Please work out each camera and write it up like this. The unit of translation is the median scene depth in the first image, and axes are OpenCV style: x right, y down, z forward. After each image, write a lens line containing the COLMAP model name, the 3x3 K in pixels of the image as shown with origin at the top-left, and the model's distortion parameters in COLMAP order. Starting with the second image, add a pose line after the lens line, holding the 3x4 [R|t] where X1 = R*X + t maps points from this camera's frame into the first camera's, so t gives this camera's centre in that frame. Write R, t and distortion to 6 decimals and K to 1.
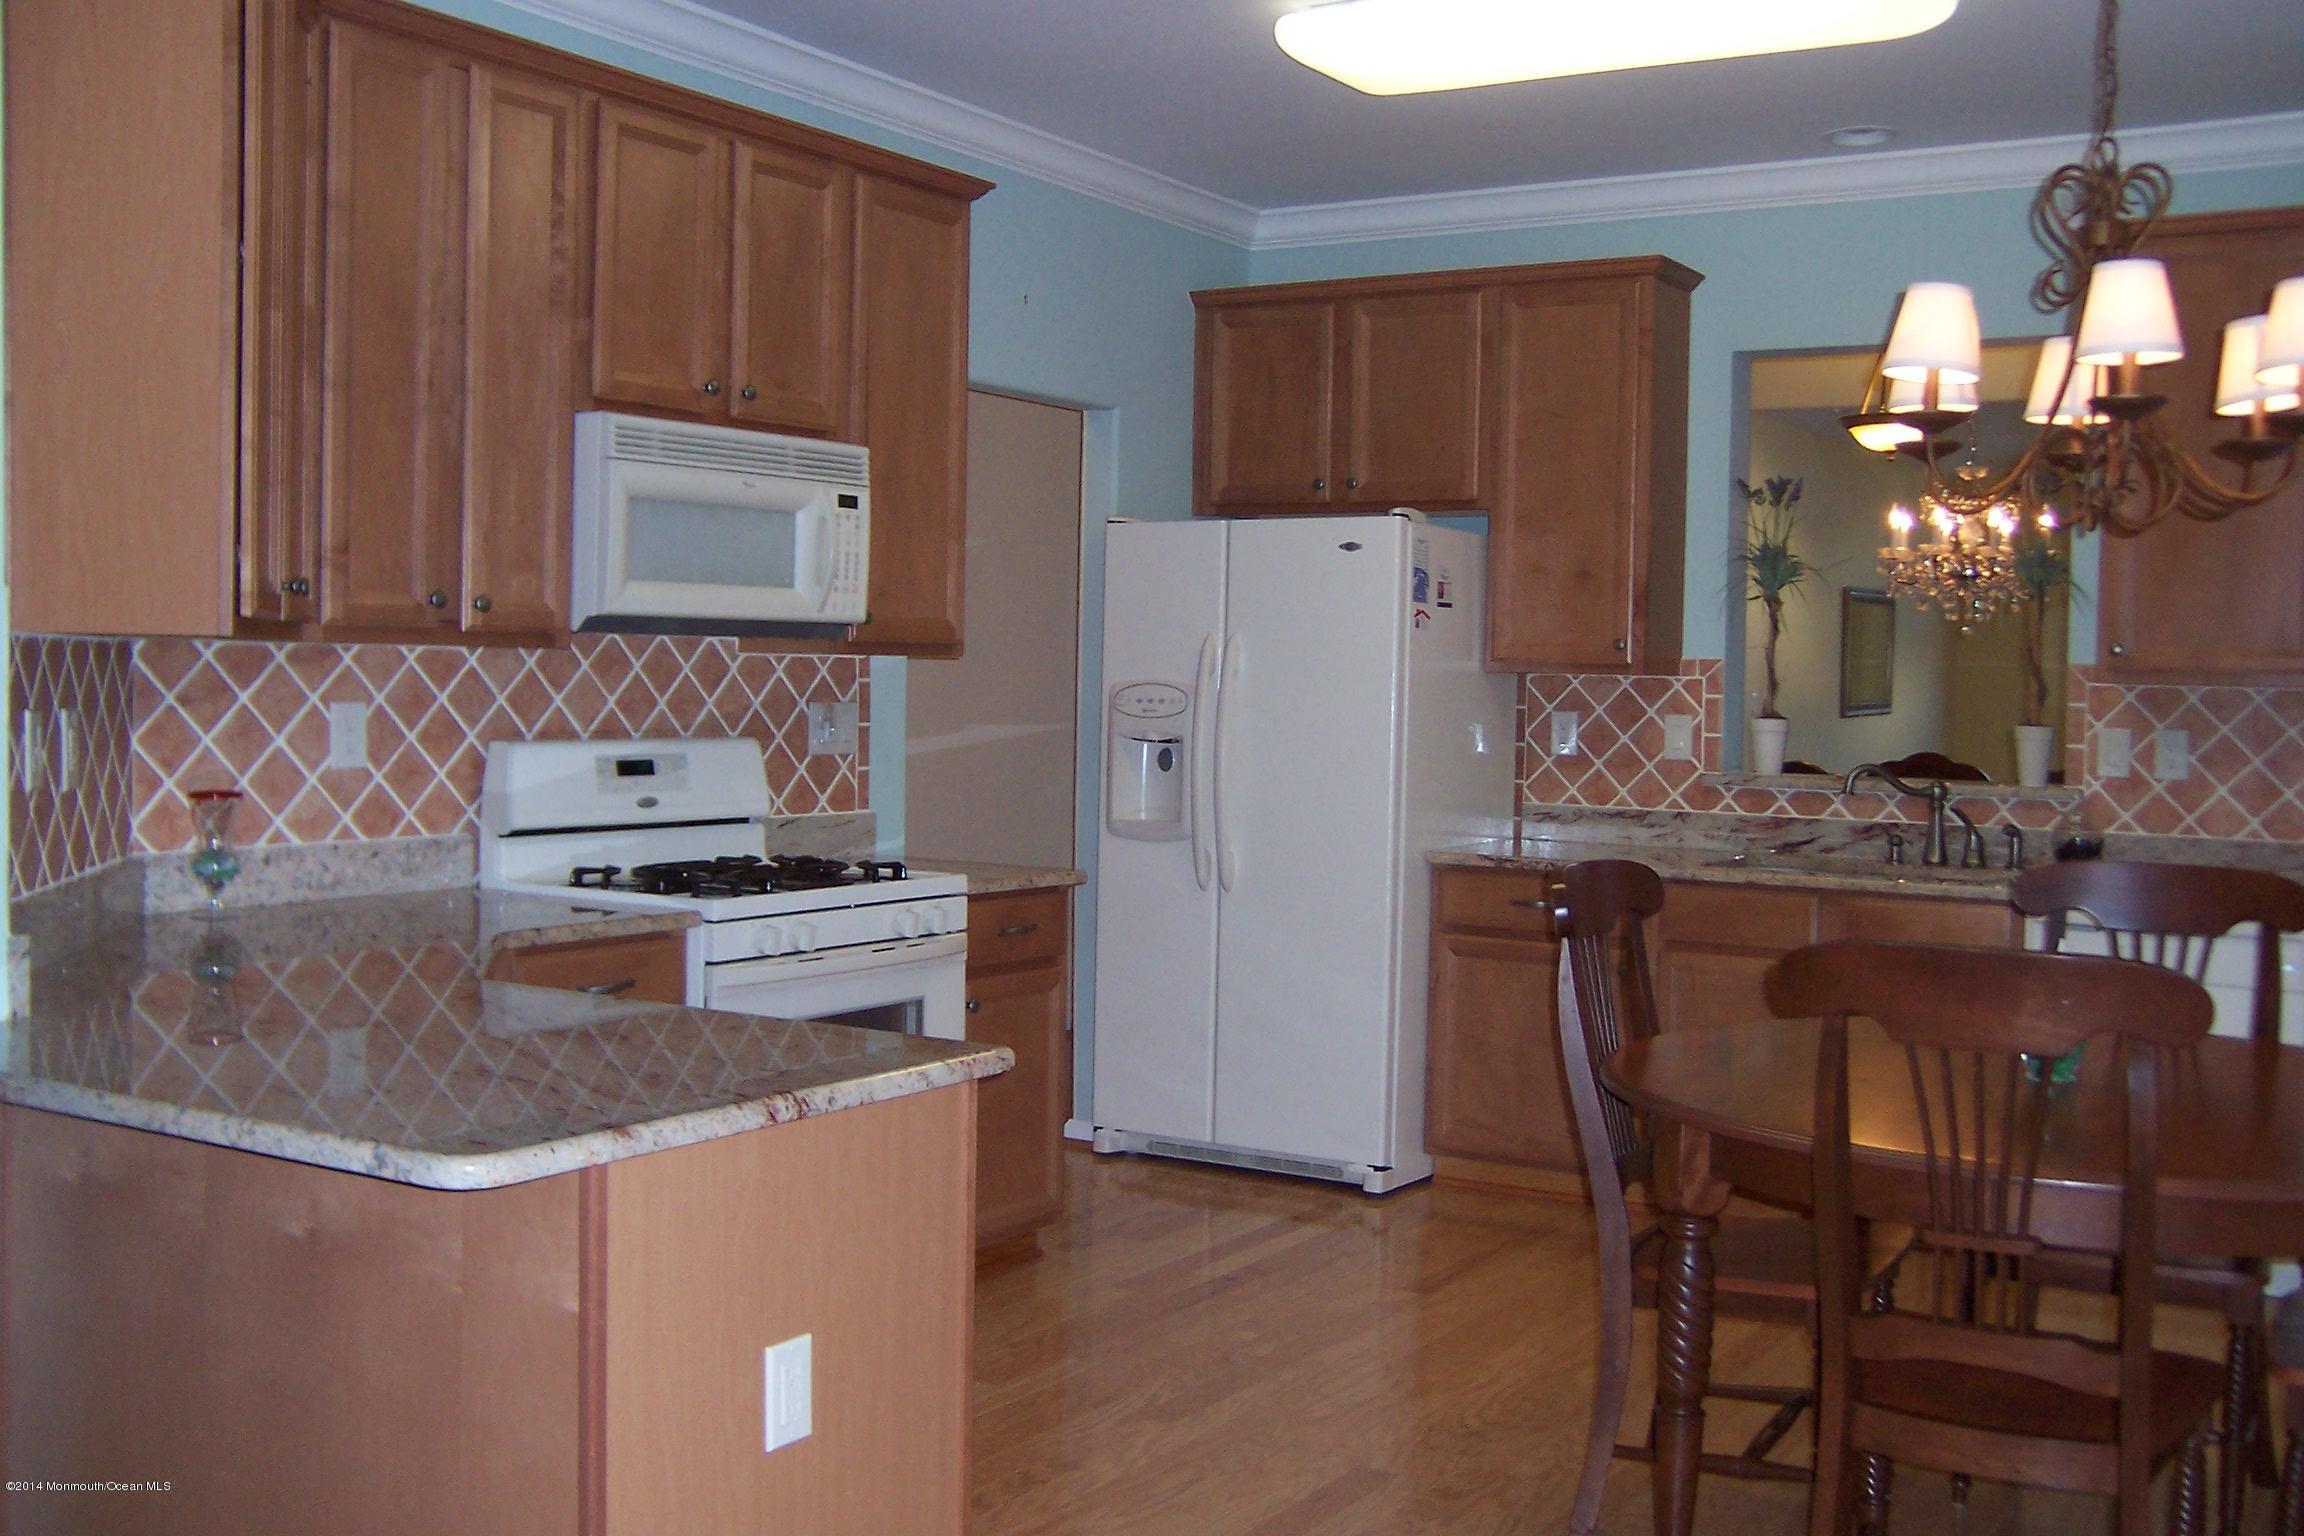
lens RADIAL K [[2286.0, 0, 1154.8], [0, 2286.0, 756.6], [0, 0, 1]] dist [-0.069687, 0.000000]
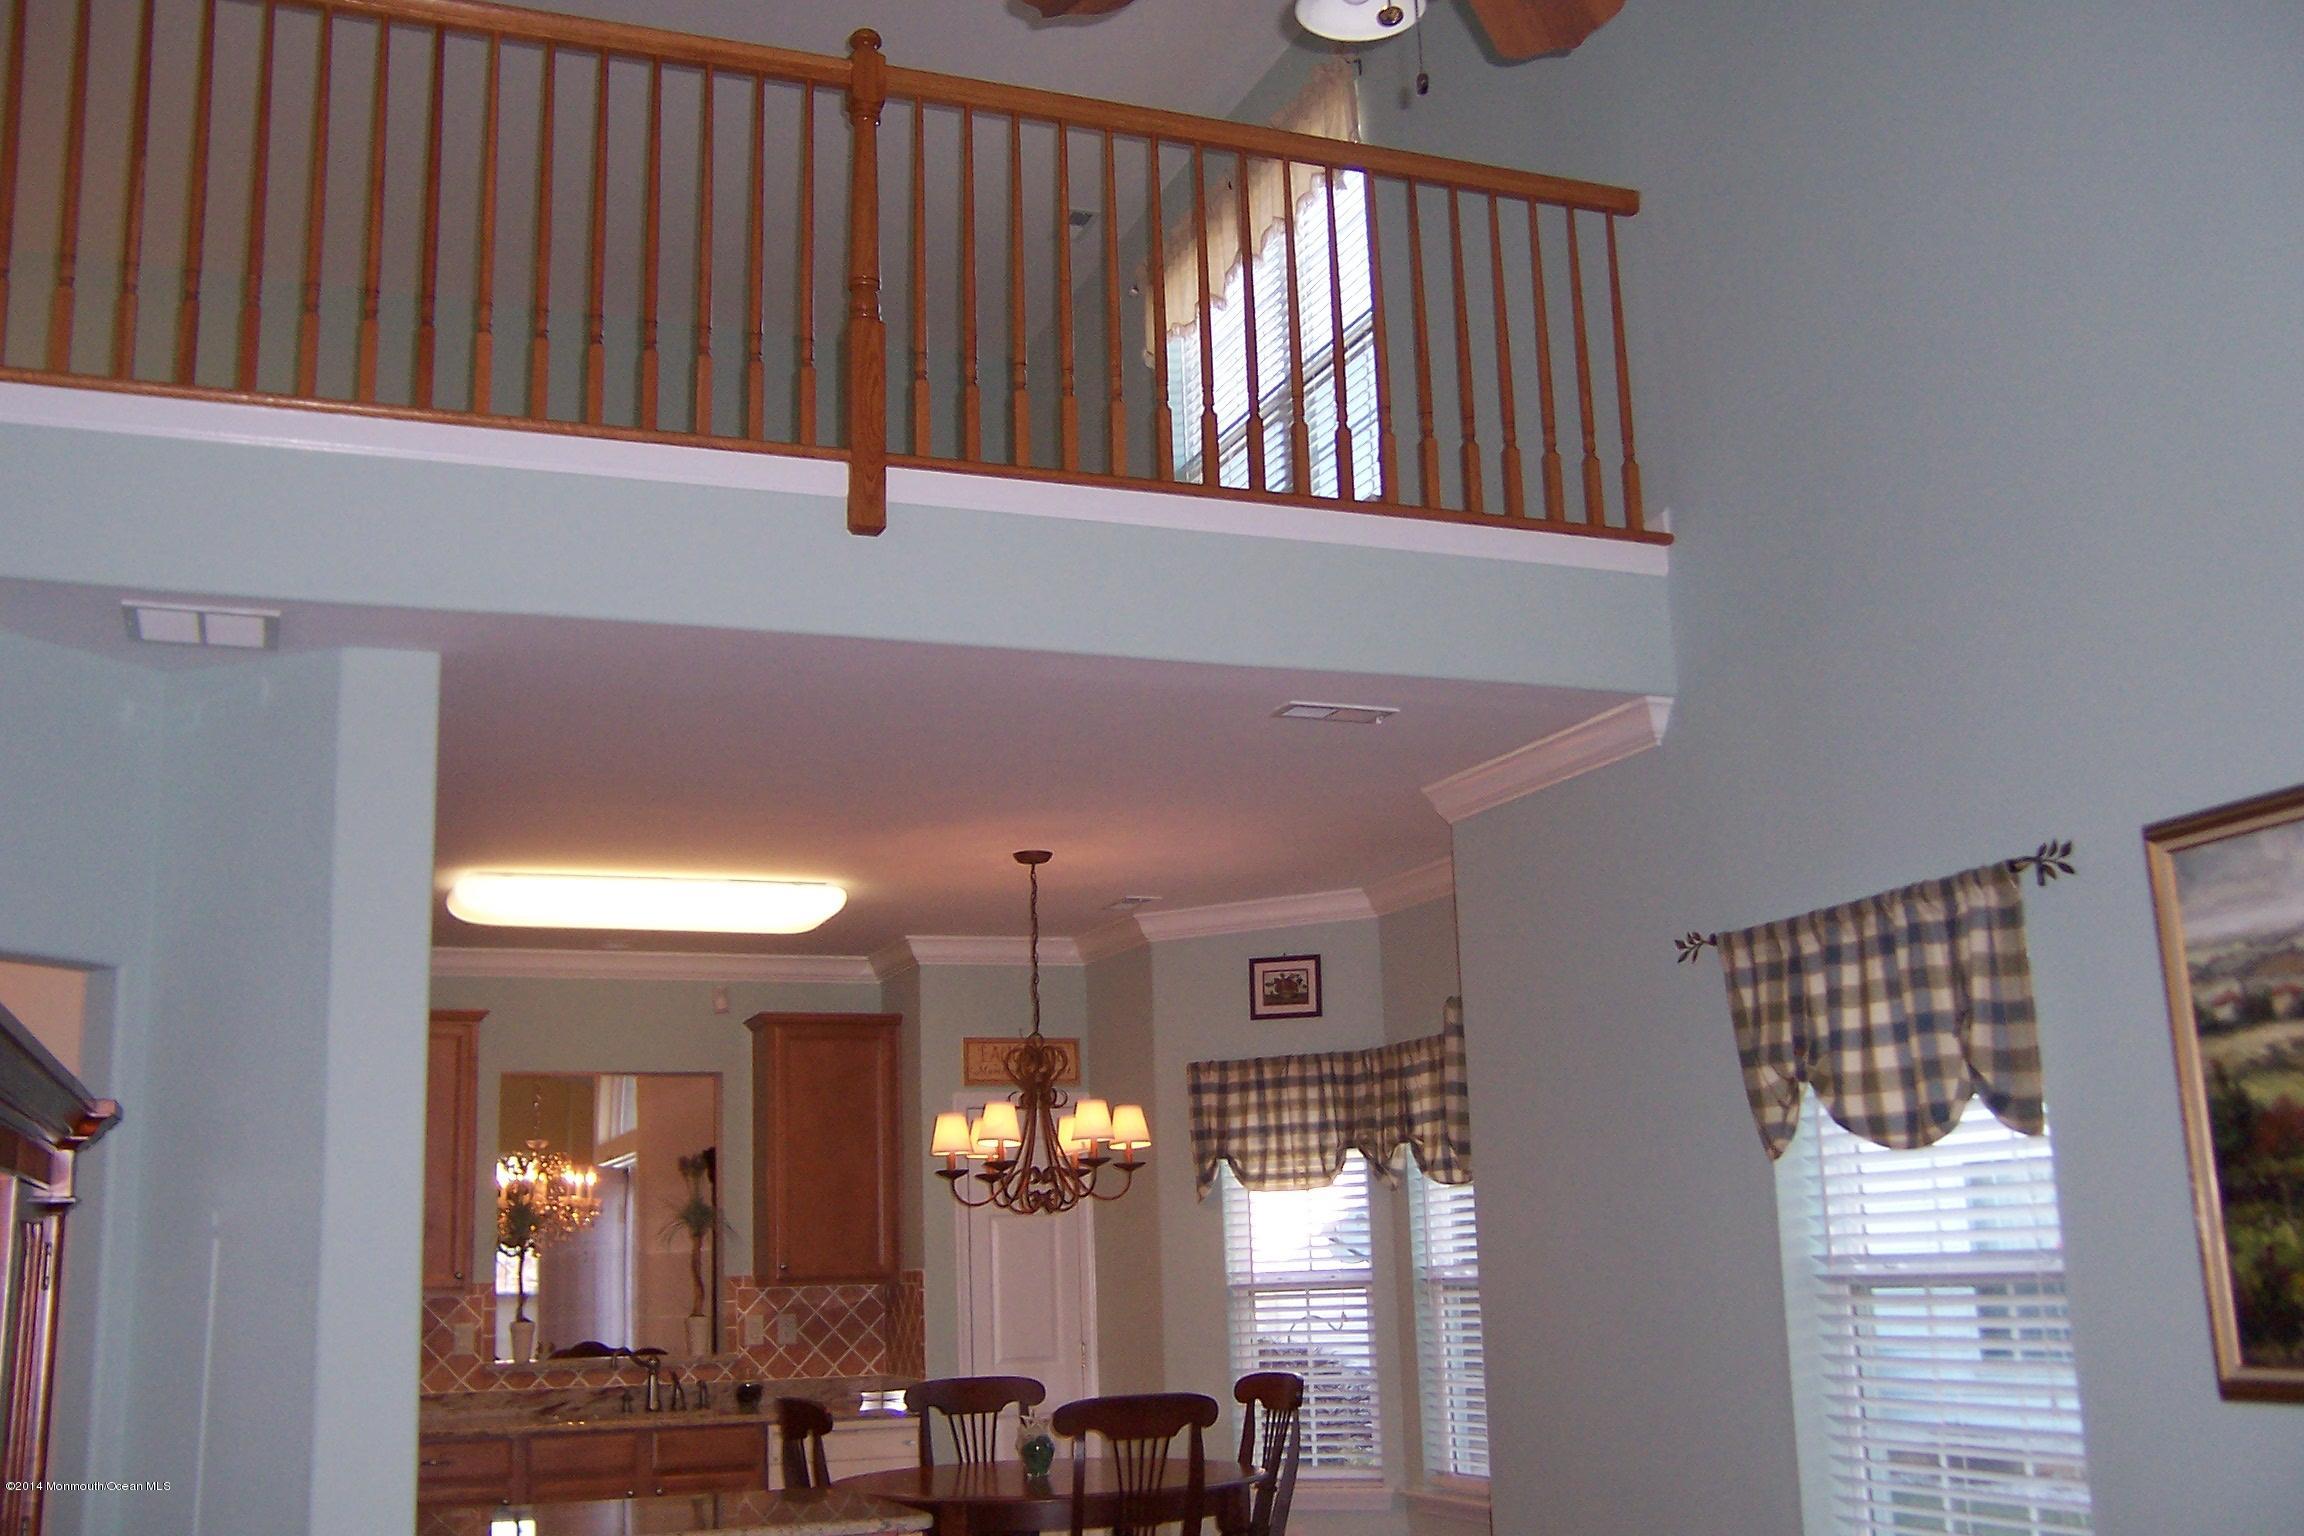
lens RADIAL K [[2286.0, 0, 1150.7], [0, 2286.0, 748.7], [0, 0, 1]] dist [-0.069687, 0.000000]
pose [[0.607710, 0.134626, 0.782665, -0.708971], [0.073583, 0.971742, -0.224283, -0.019795], [-0.790743, 0.193890, 0.580631, -0.250025]]
